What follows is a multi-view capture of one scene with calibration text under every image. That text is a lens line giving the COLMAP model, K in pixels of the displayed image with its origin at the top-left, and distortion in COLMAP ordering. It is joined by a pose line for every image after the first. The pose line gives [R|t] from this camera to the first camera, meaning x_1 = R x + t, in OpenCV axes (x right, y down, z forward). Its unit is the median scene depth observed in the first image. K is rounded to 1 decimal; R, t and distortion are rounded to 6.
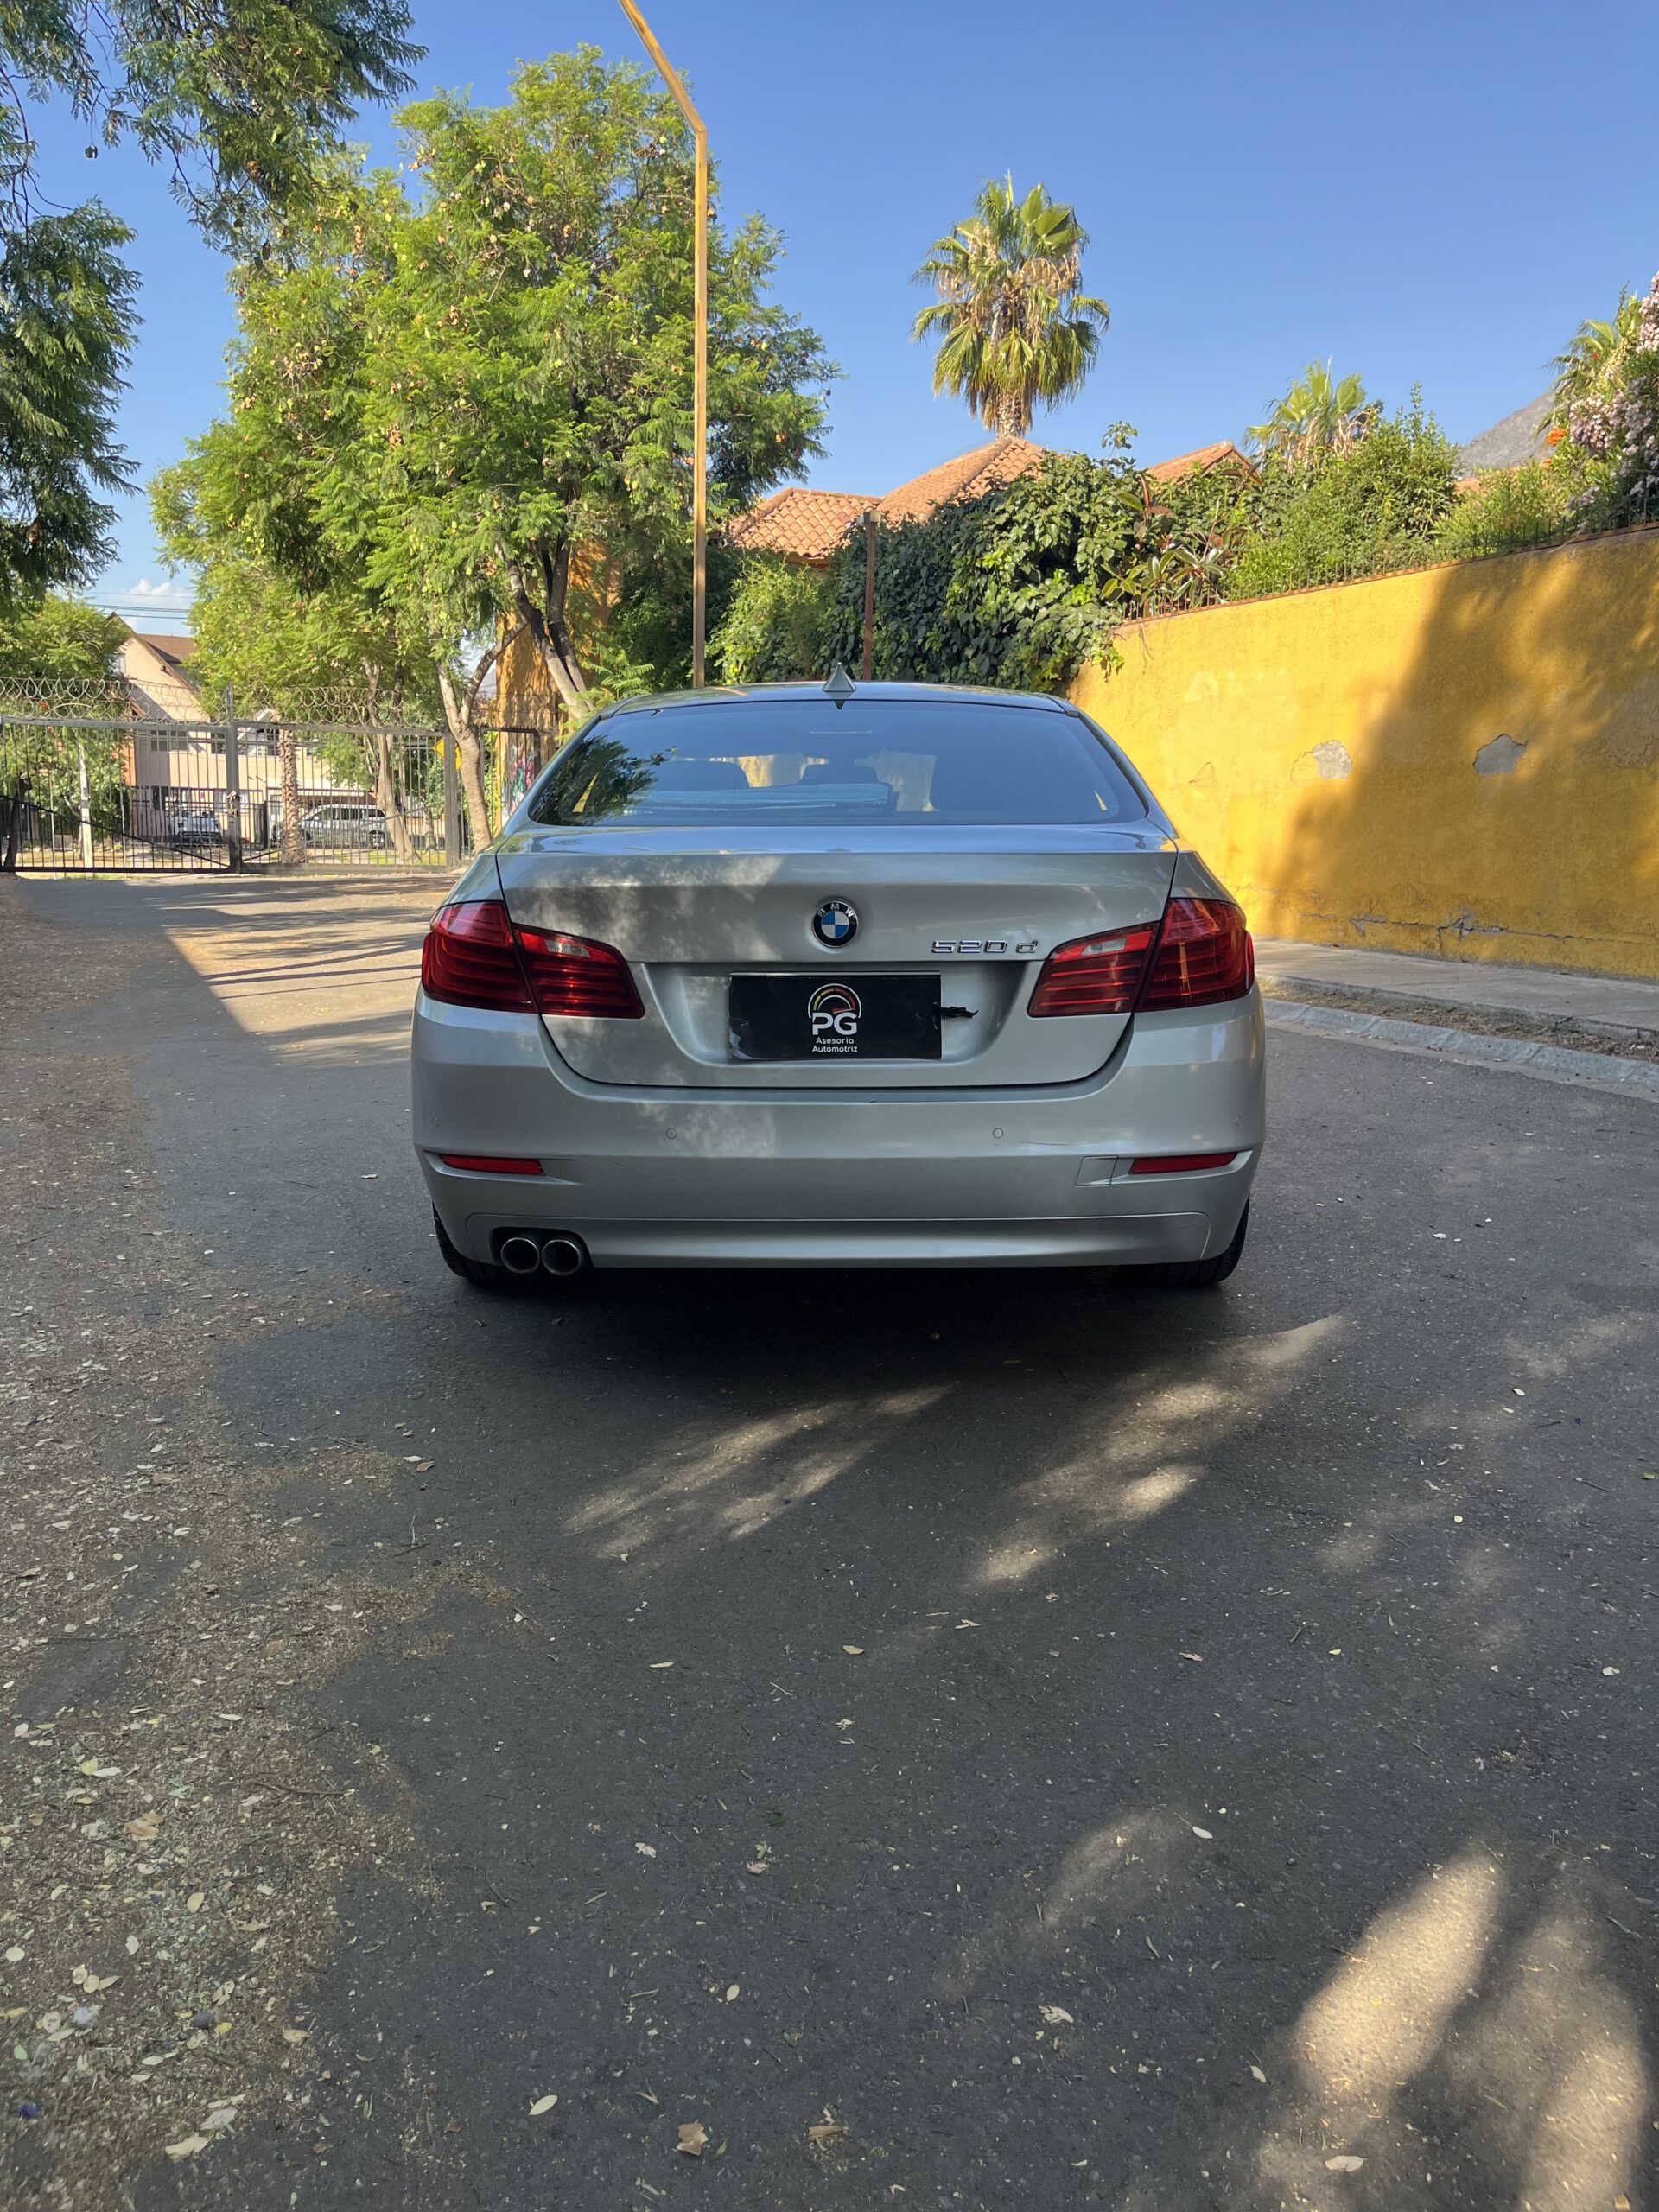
lens RADIAL K [[1691.0, 0, 841.7], [0, 1691.0, 1102.7], [0, 0, 1]] dist [0.034648, -0.037738]
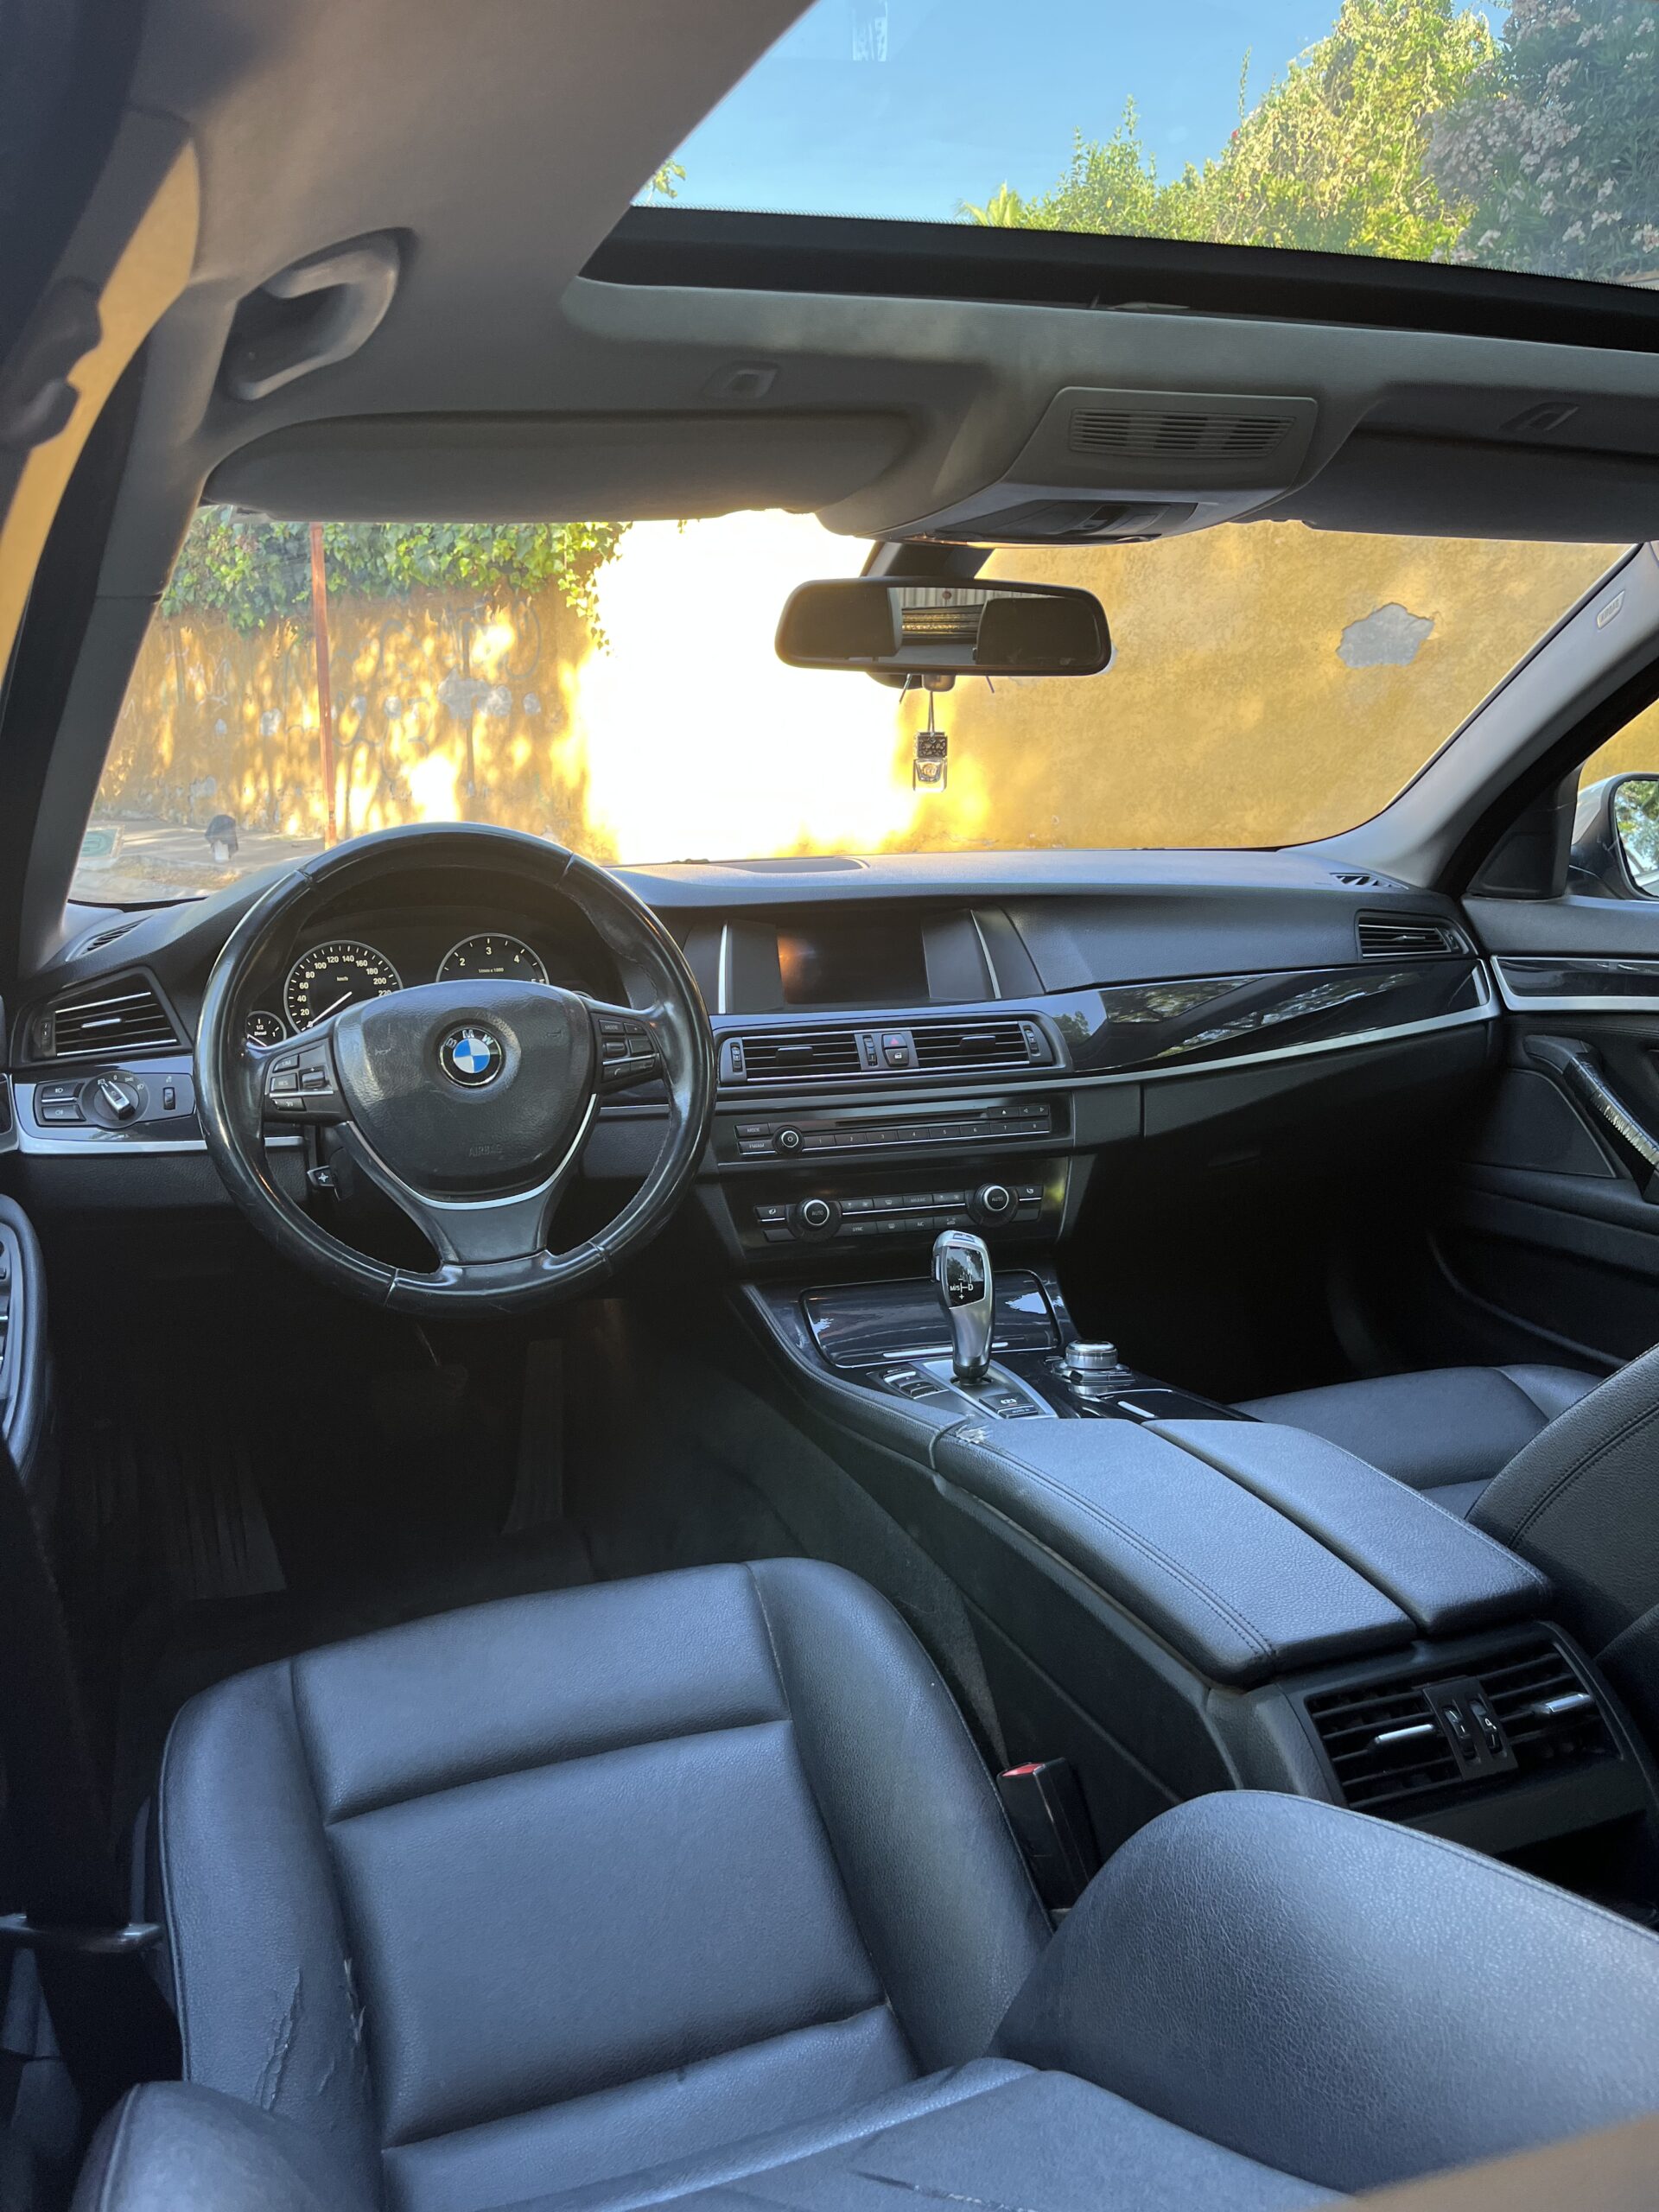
lens RADIAL K [[1691.0, 0, 835.5], [0, 1691.0, 1115.2], [0, 0, 1]] dist [0.034648, -0.037738]
pose [[0.930915, -0.093219, 0.353140, -0.048219], [0.071868, 0.994730, 0.073131, -0.059013], [-0.358096, -0.042699, 0.932708, 0.319357]]
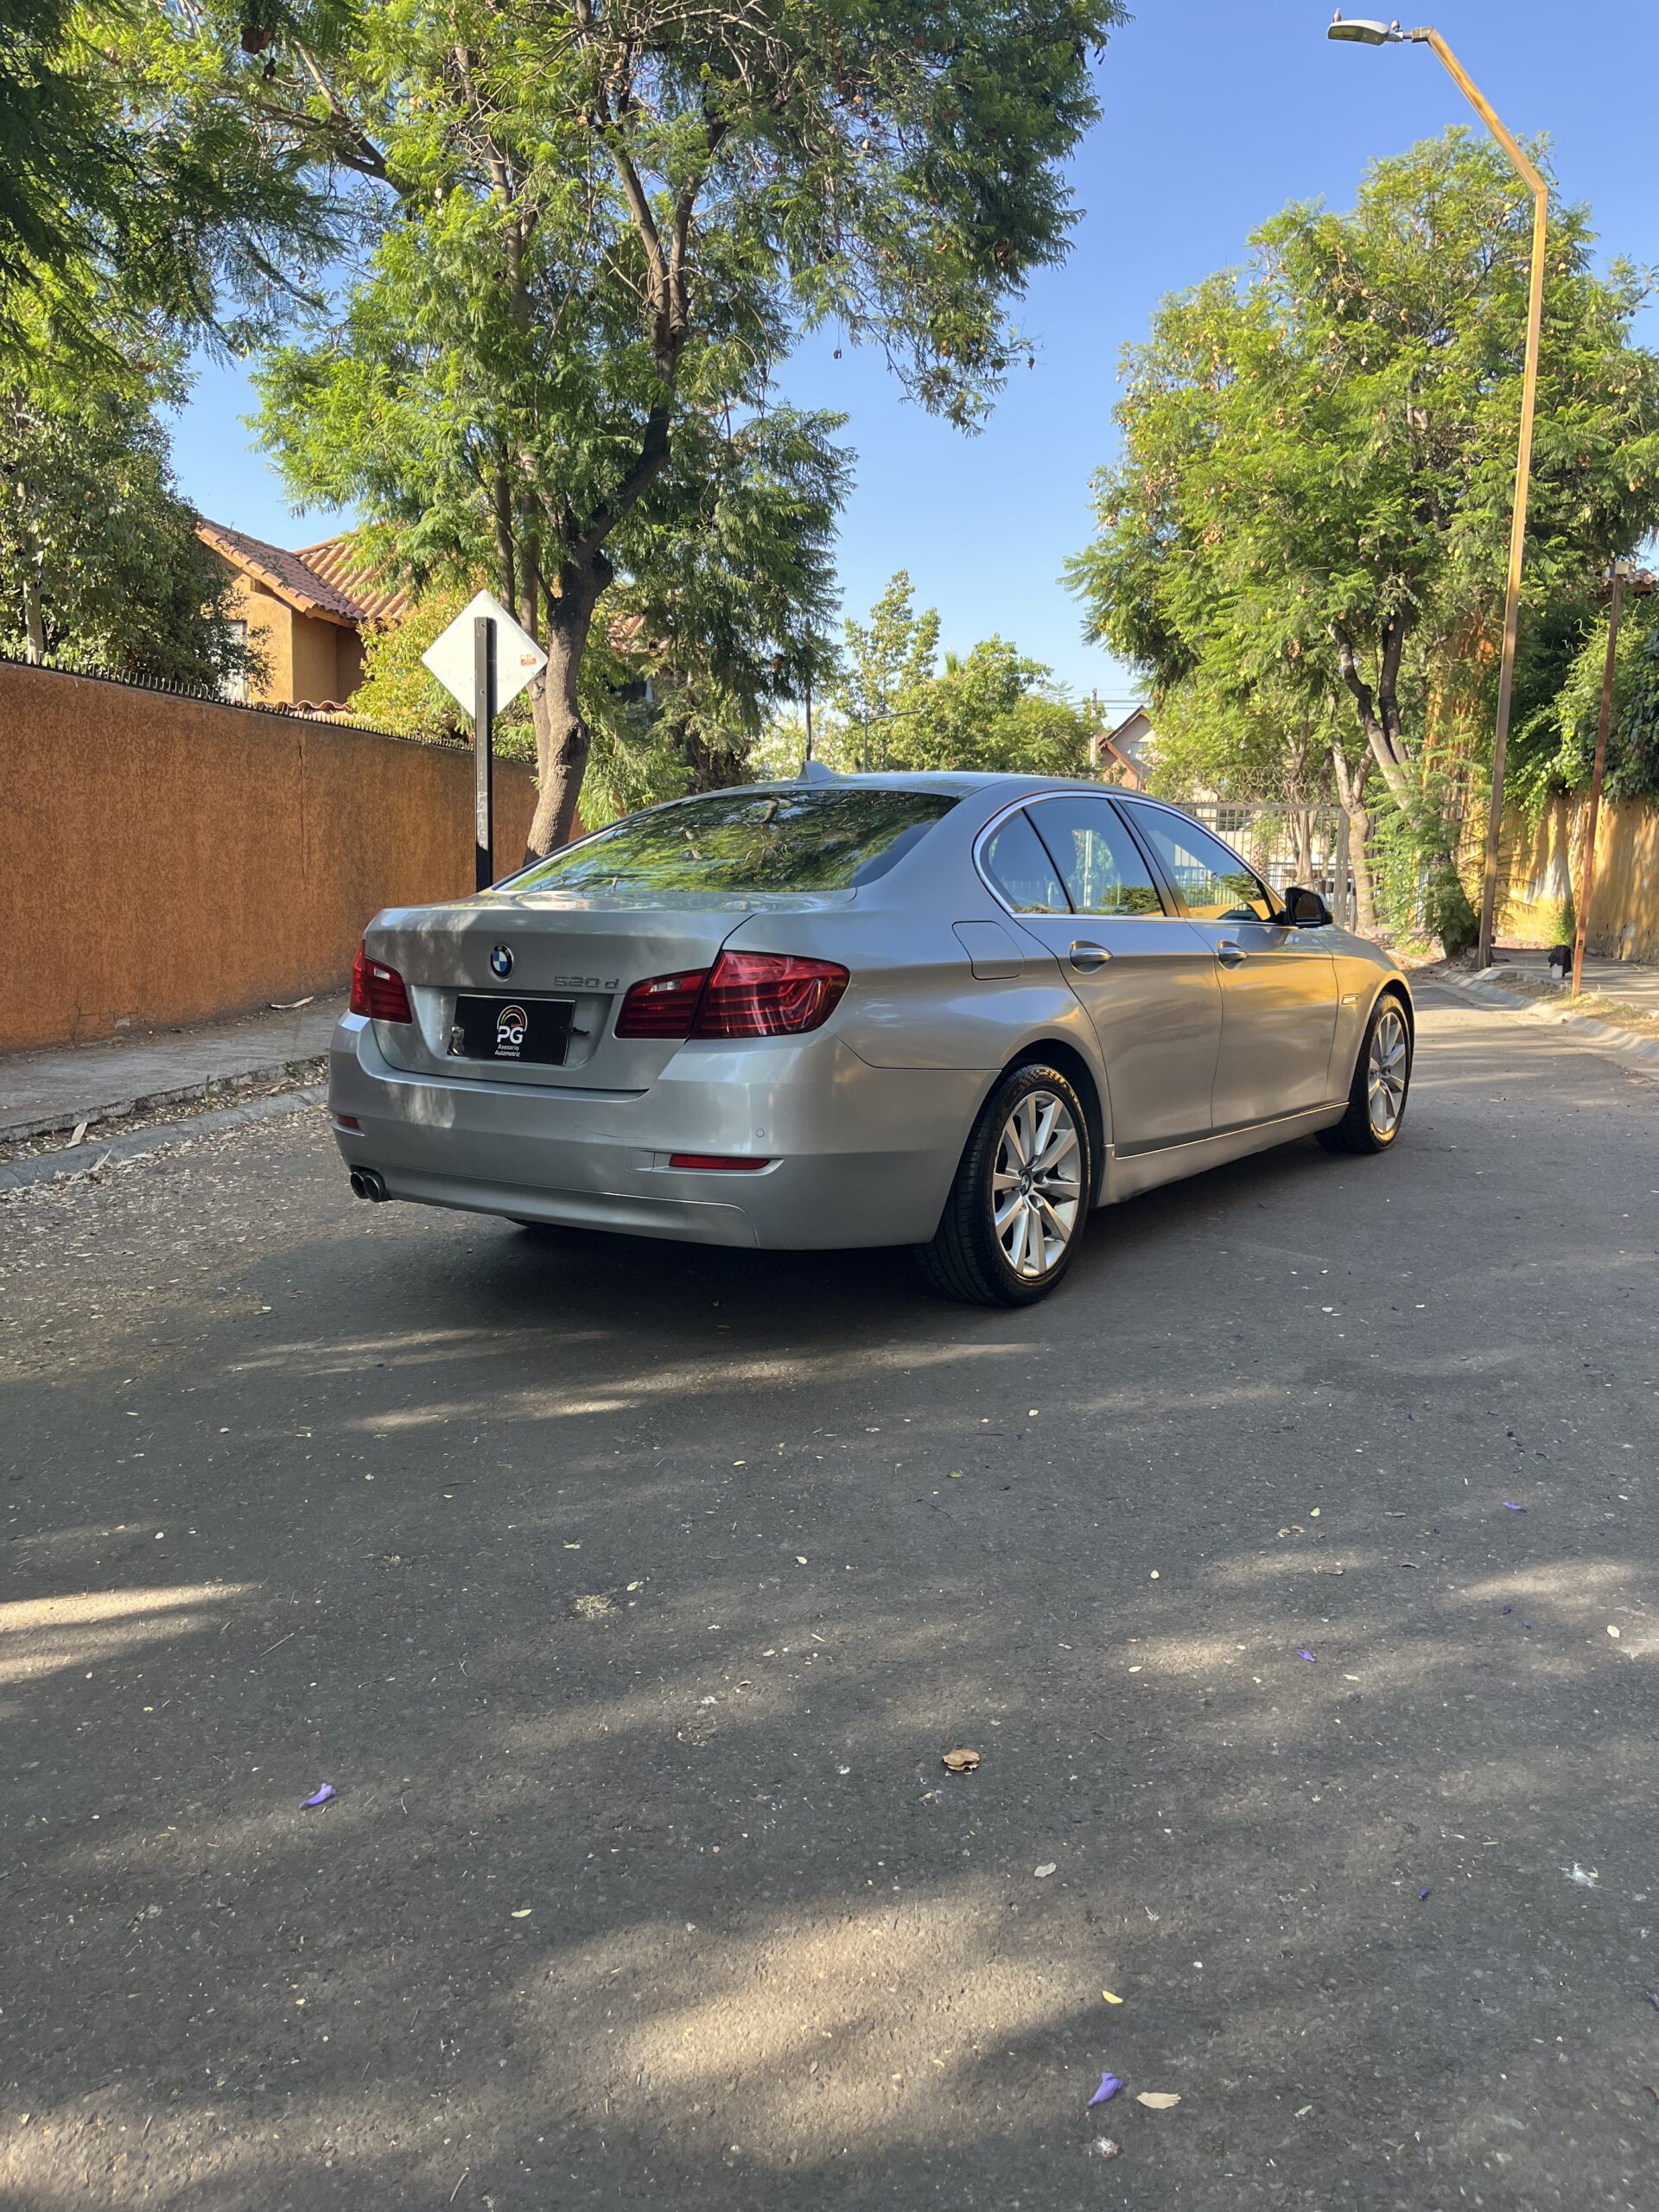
lens RADIAL K [[1691.0, 0, 830.2], [0, 1691.0, 1111.0], [0, 0, 1]] dist [0.034648, -0.037738]
pose [[0.821353, 0.076829, -0.565222, 0.219446], [-0.098203, 0.995139, -0.007438, -0.000304], [0.561903, 0.061616, 0.824905, 0.007475]]
